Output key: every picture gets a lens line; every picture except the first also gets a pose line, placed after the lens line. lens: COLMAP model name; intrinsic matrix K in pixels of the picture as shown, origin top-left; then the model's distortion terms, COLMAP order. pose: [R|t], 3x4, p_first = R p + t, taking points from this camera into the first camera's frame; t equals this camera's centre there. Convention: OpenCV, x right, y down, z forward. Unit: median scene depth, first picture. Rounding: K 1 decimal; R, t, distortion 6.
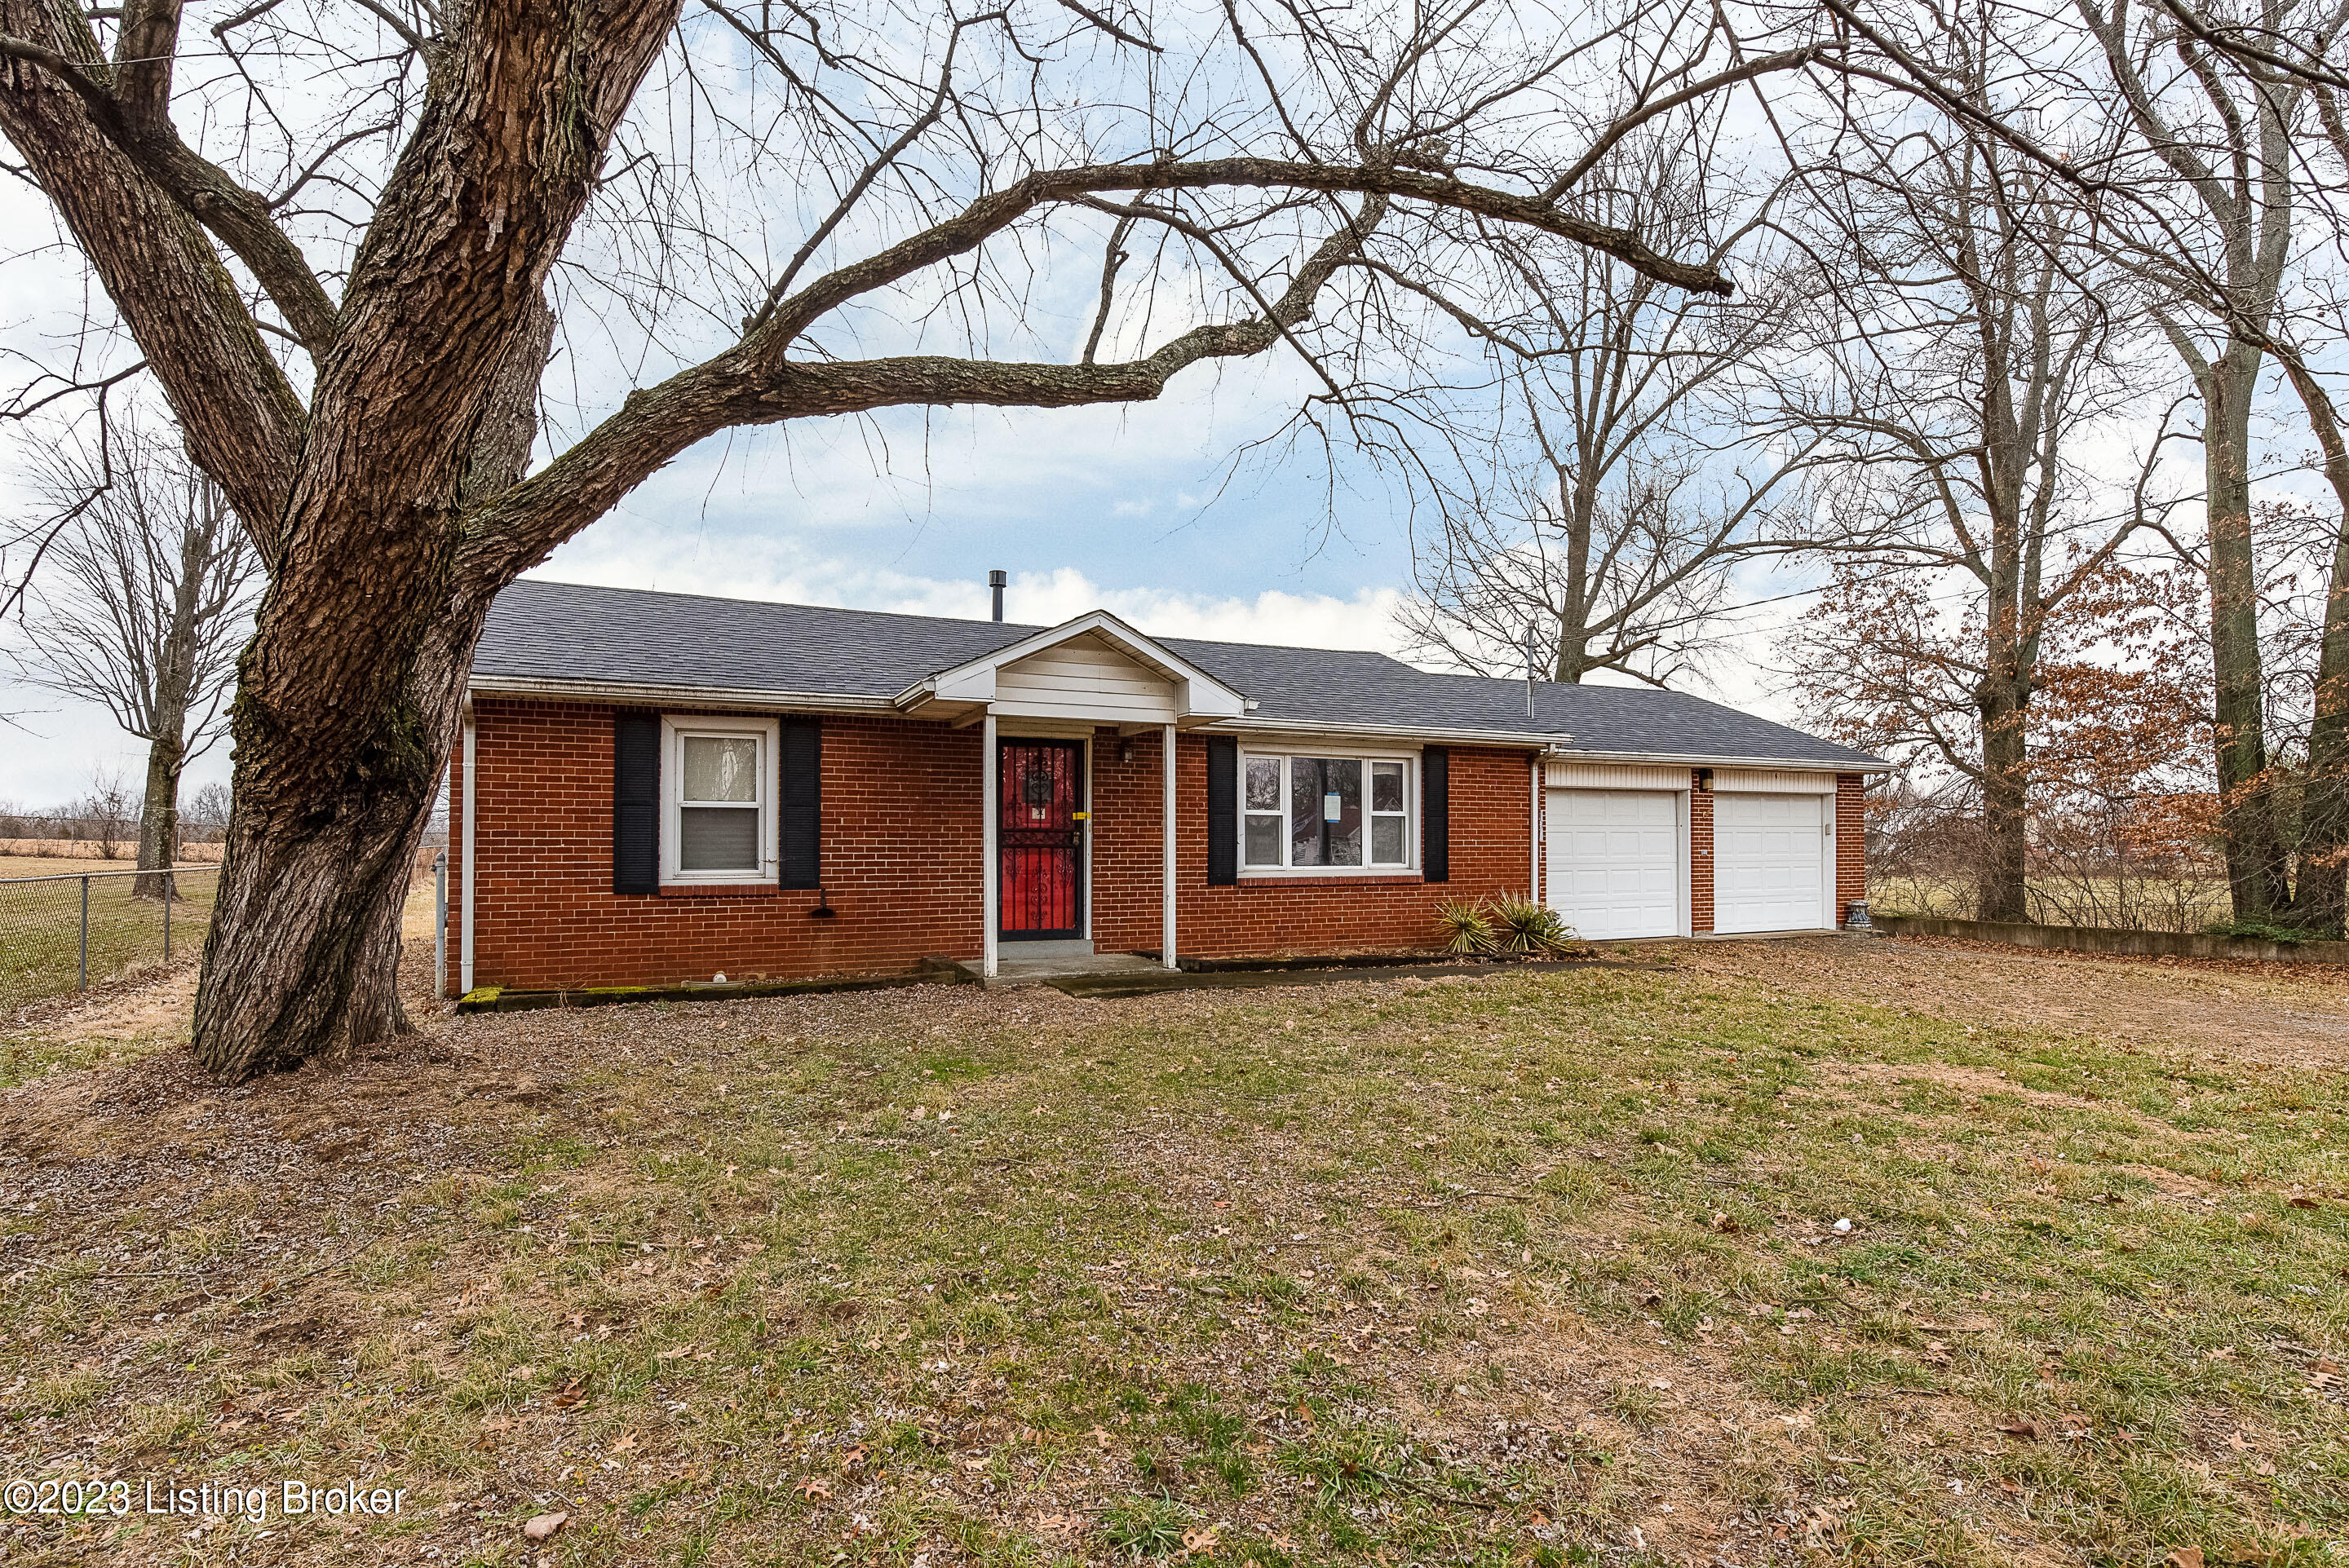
lens RADIAL K [[1202.4, 0, 1237.1], [0, 1202.4, 845.9], [0, 0, 1]] dist [0.000468, -0.000240]
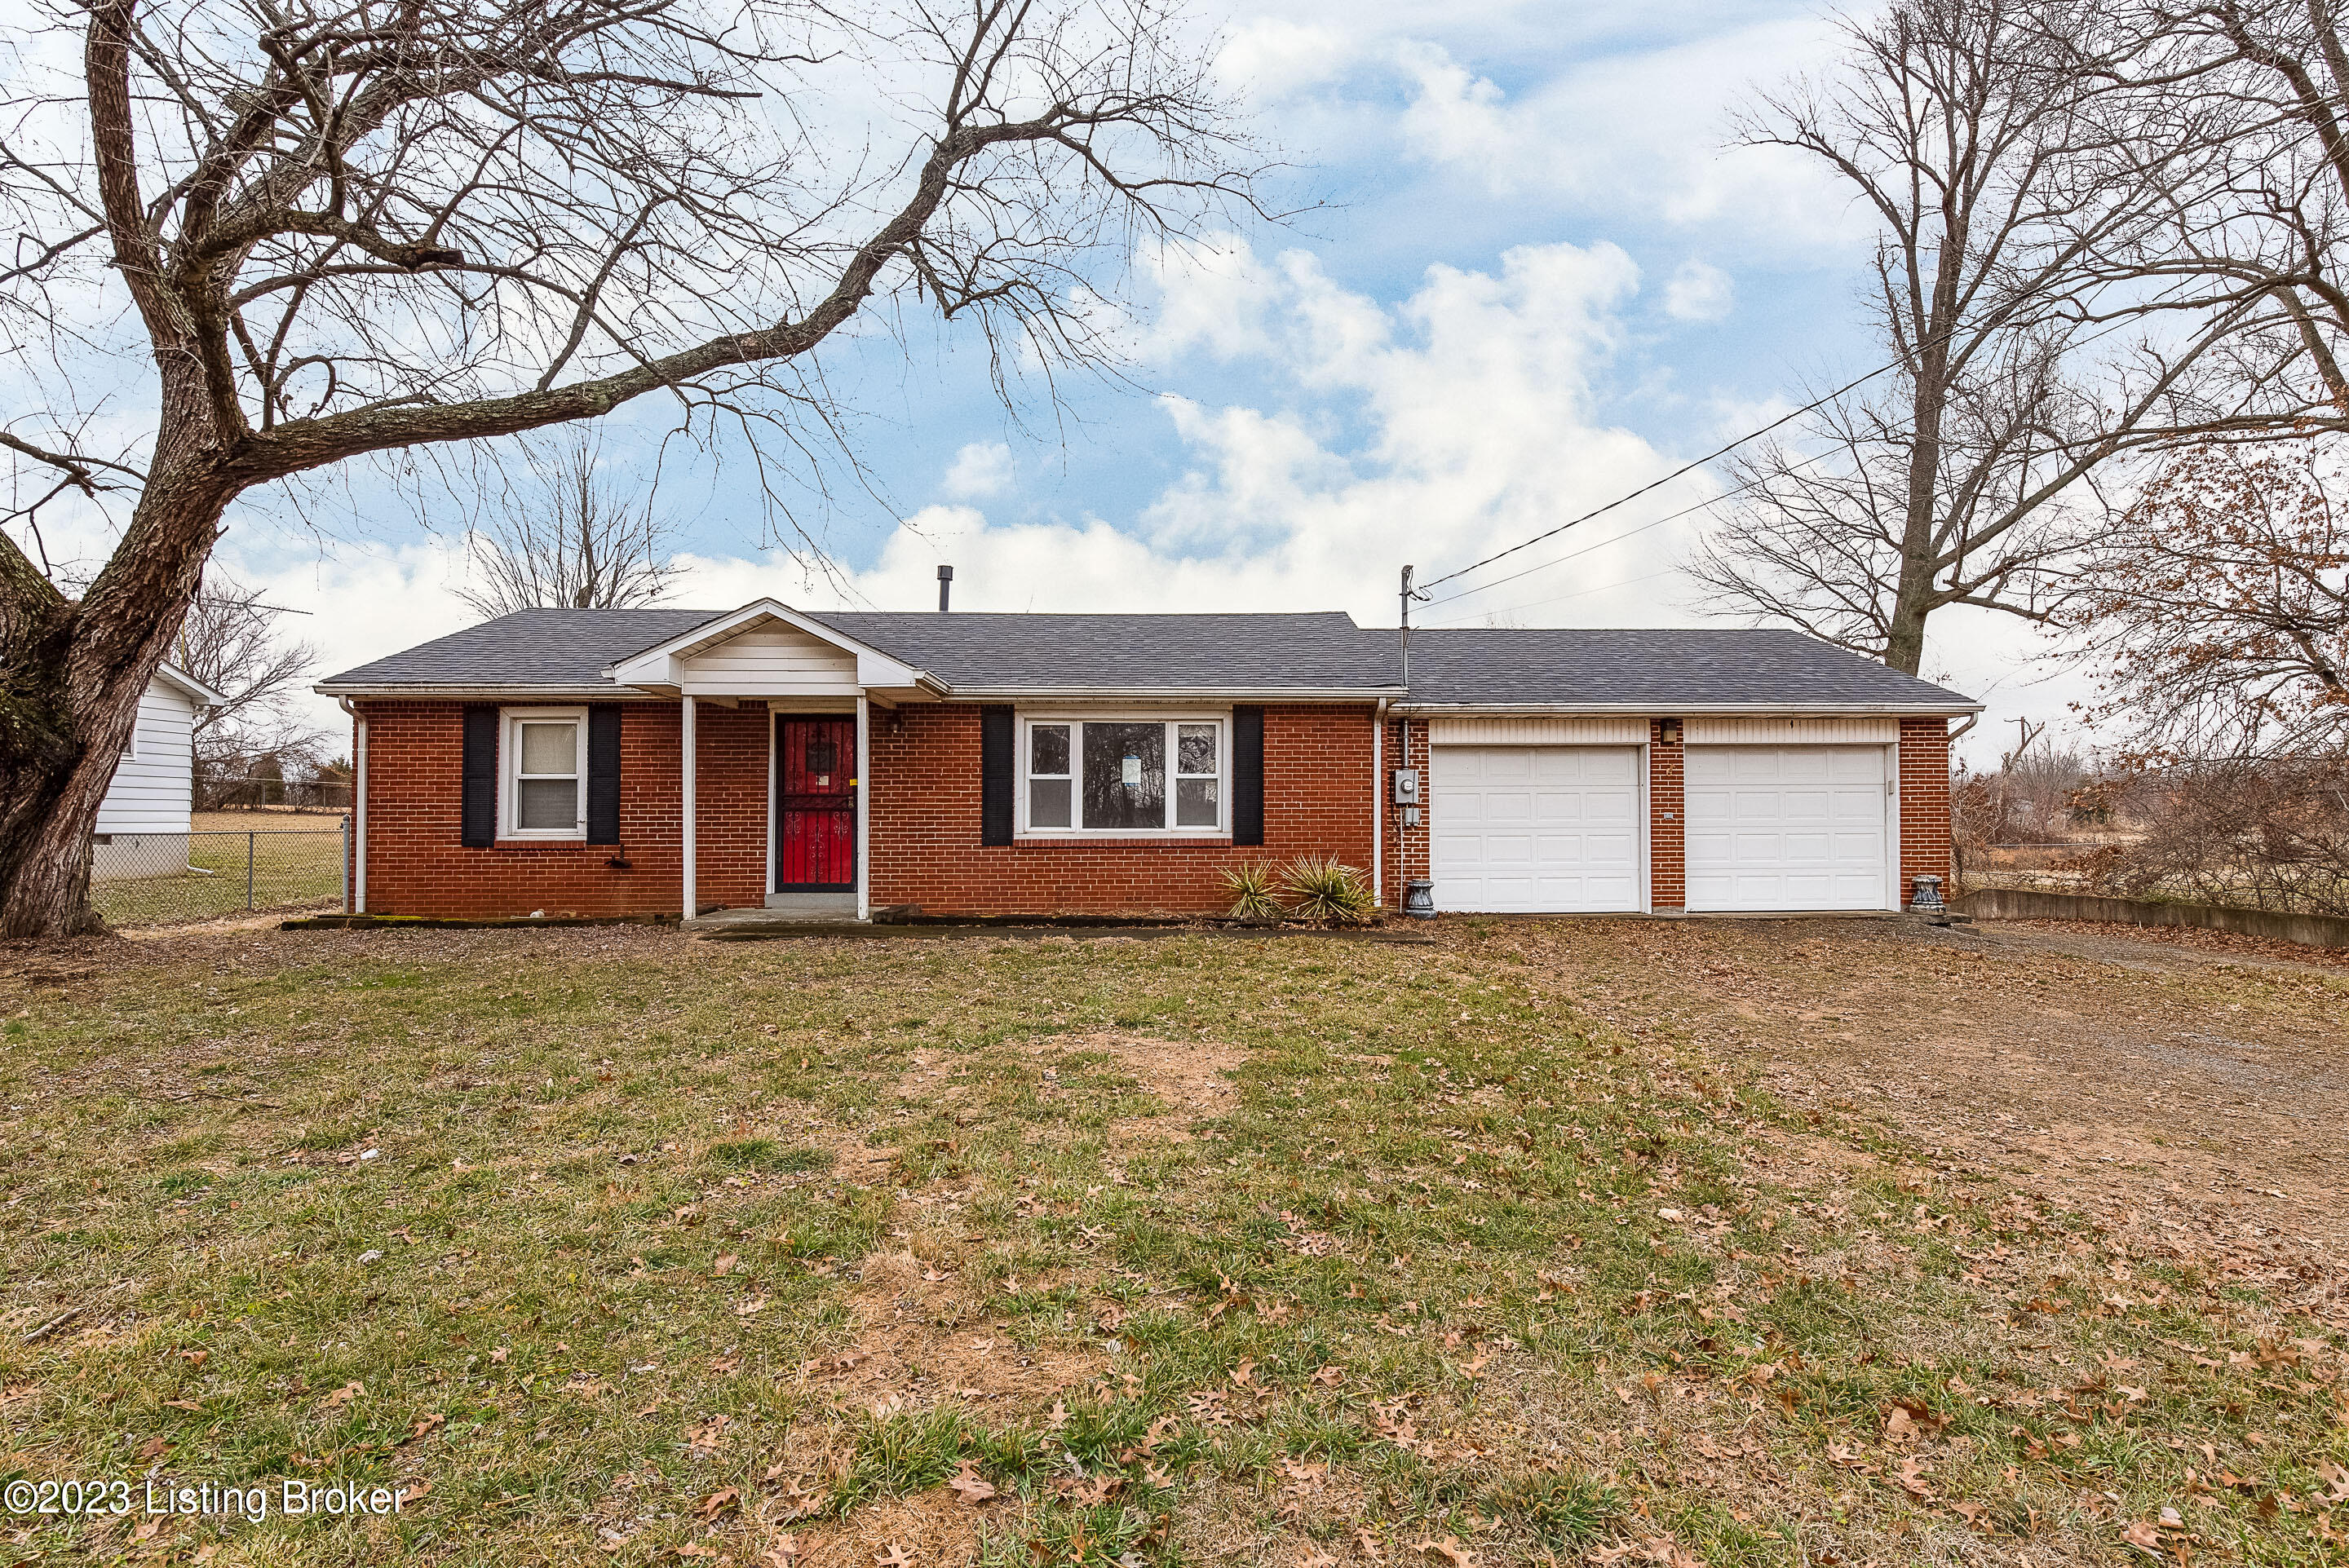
lens RADIAL K [[1164.5, 0, 1206.9], [0, 1164.5, 823.1], [0, 0, 1]] dist [-0.000998, -0.000660]
pose [[0.911940, -0.001438, -0.410321, 0.529542], [0.002222, 0.999997, 0.001435, 0.010733], [0.410318, -0.002220, 0.911940, 0.128665]]
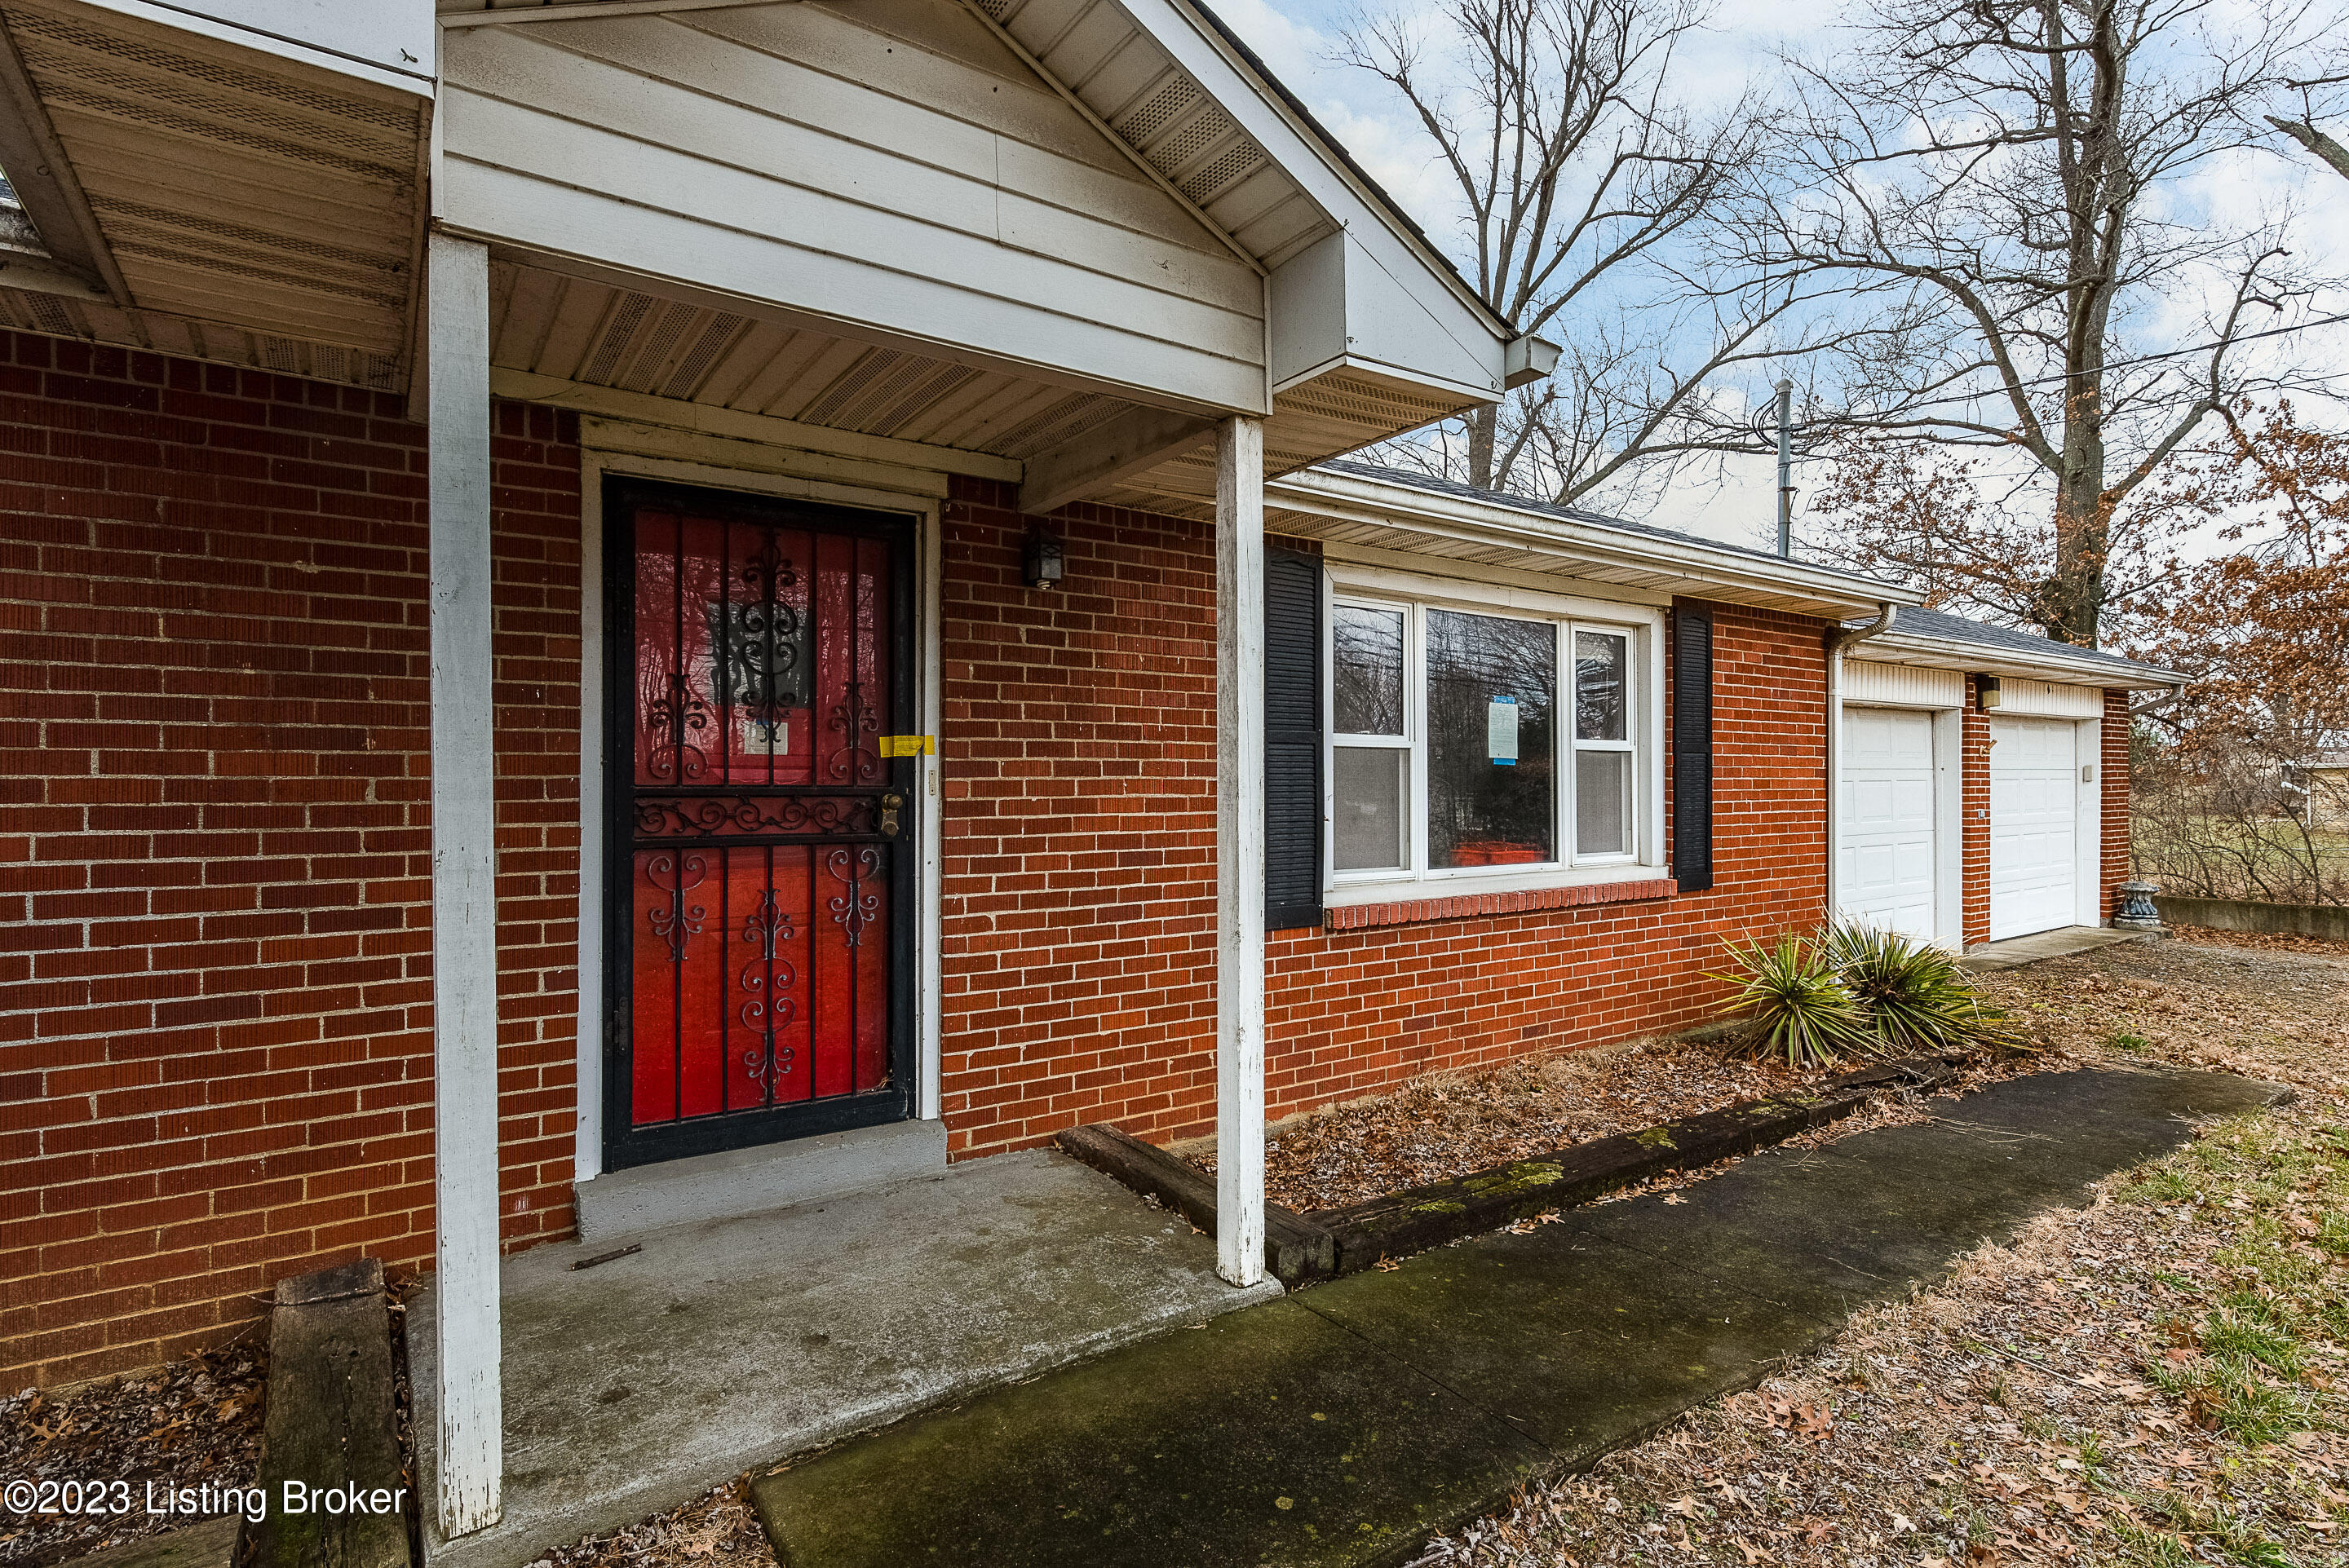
lens RADIAL K [[1202.4, 0, 1284.1], [0, 1202.4, 793.9], [0, 0, 1]] dist [0.000468, -0.000240]
pose [[0.981357, -0.002553, 0.192176, -0.080727], [0.000597, 0.999947, 0.010235, -0.013207], [-0.192192, -0.009929, 0.981307, 0.581508]]
